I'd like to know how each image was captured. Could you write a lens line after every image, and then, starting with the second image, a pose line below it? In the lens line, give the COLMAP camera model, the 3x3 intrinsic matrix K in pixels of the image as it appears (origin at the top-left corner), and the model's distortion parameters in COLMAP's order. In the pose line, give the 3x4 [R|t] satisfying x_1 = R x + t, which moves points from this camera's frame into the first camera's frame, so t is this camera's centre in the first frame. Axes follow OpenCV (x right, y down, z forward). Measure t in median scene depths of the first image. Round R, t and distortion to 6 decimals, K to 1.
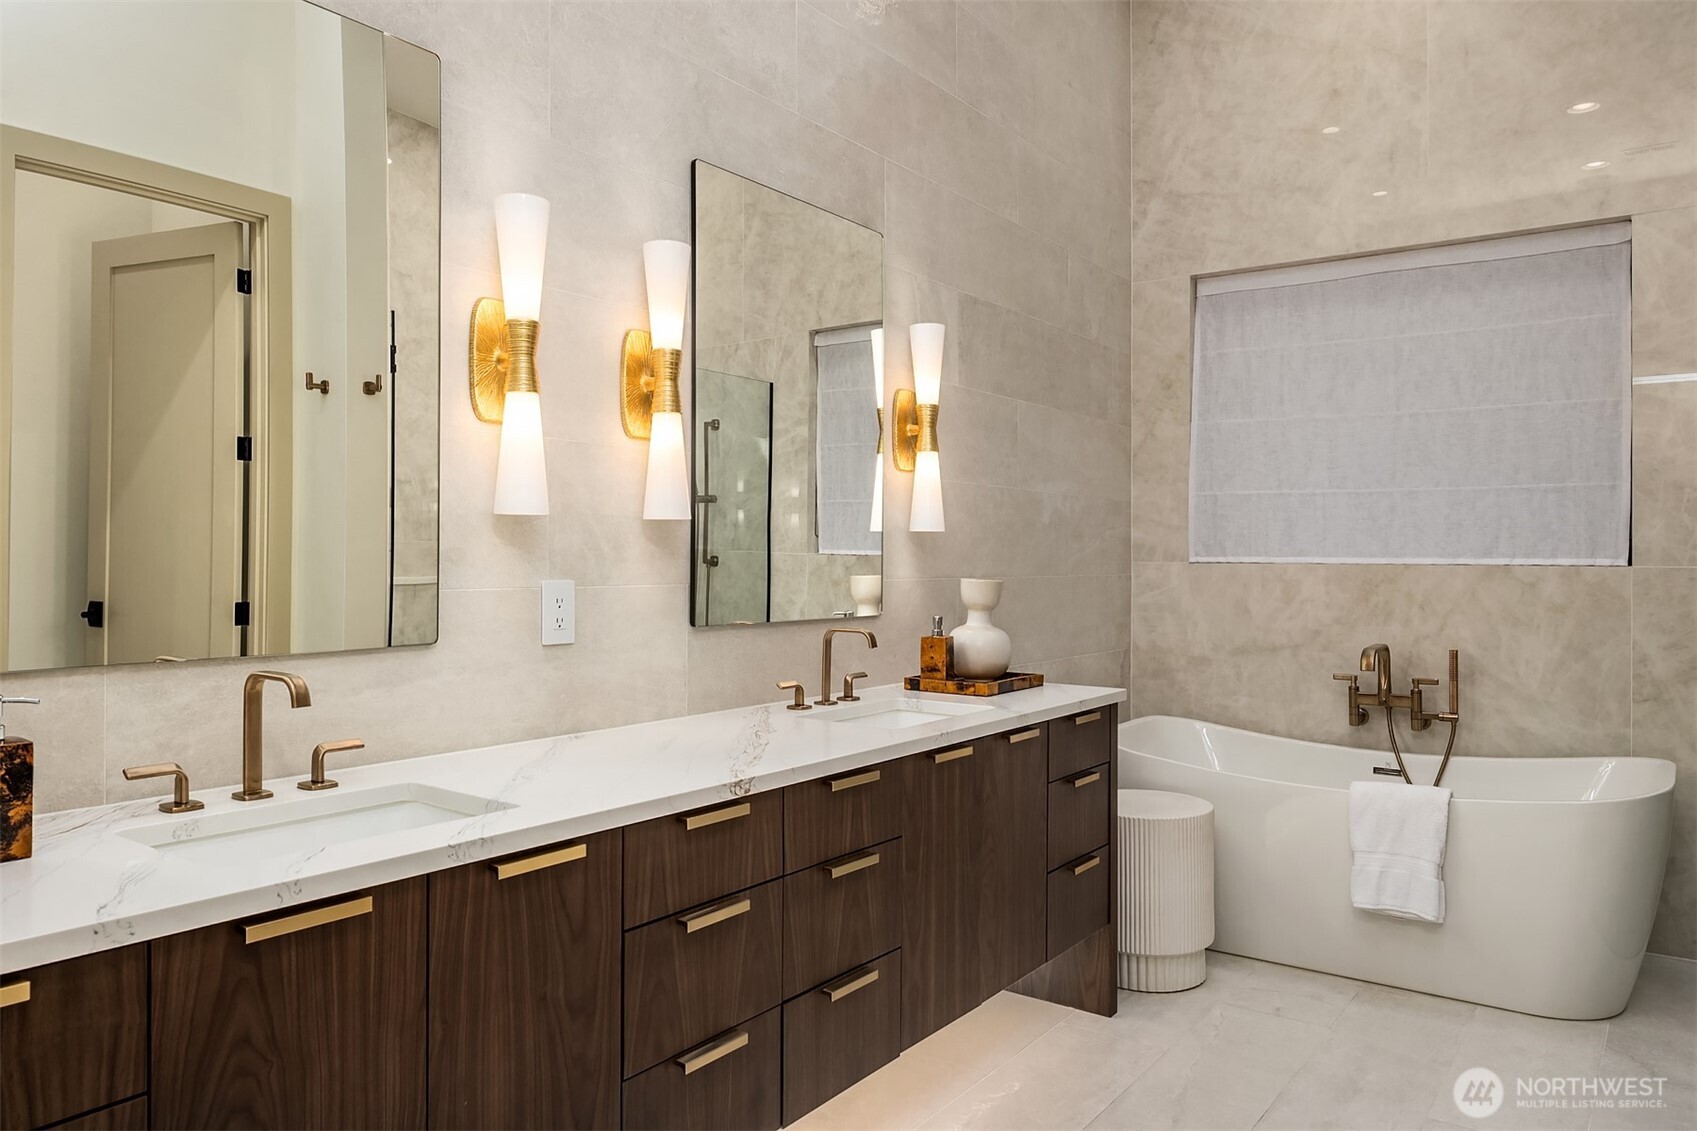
lens RADIAL K [[1172.1, 0, 847.3], [0, 1172.1, 560.9], [0, 0, 1]] dist [-0.000283, 0.001353]
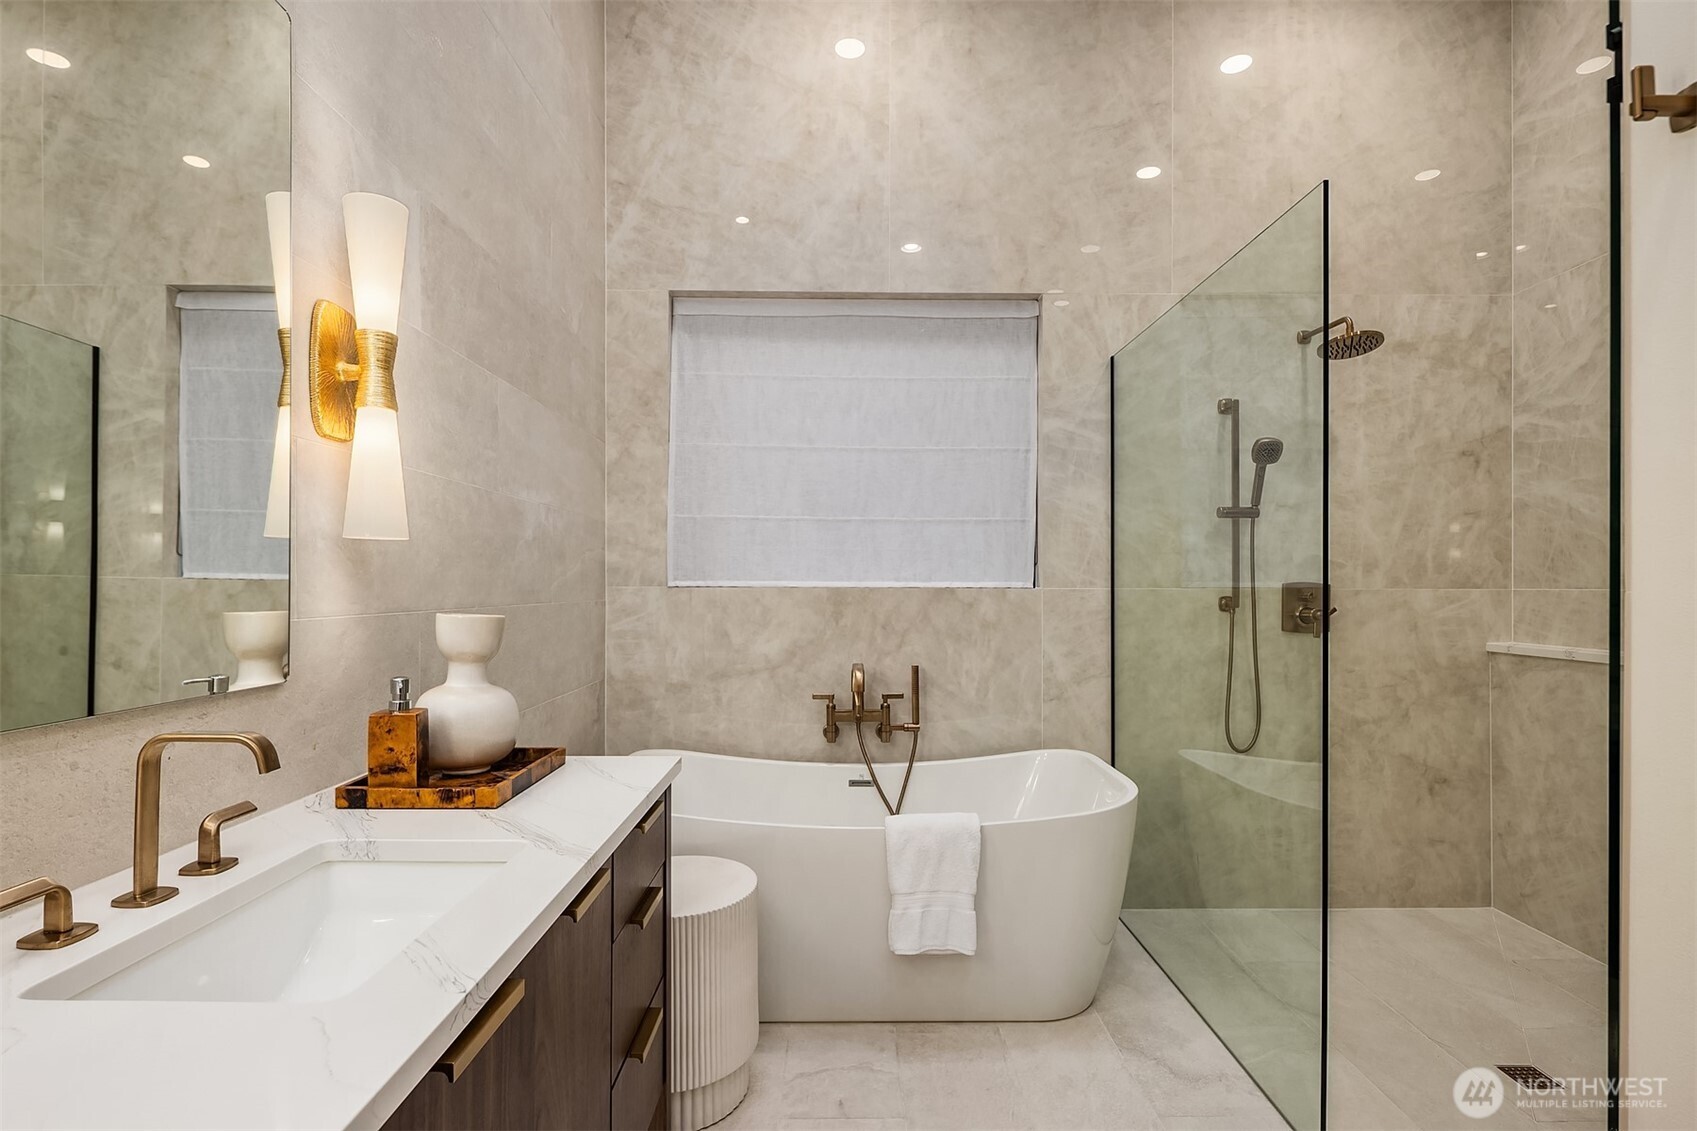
lens RADIAL K [[844.6, 0, 853.9], [0, 844.6, 579.8], [0, 0, 1]] dist [0.000856, 0.008712]
pose [[0.810657, -0.000658, 0.585521, 0.008373], [0.004376, 0.999978, -0.004936, -0.000291], [-0.585505, 0.006563, 0.810643, 0.370812]]
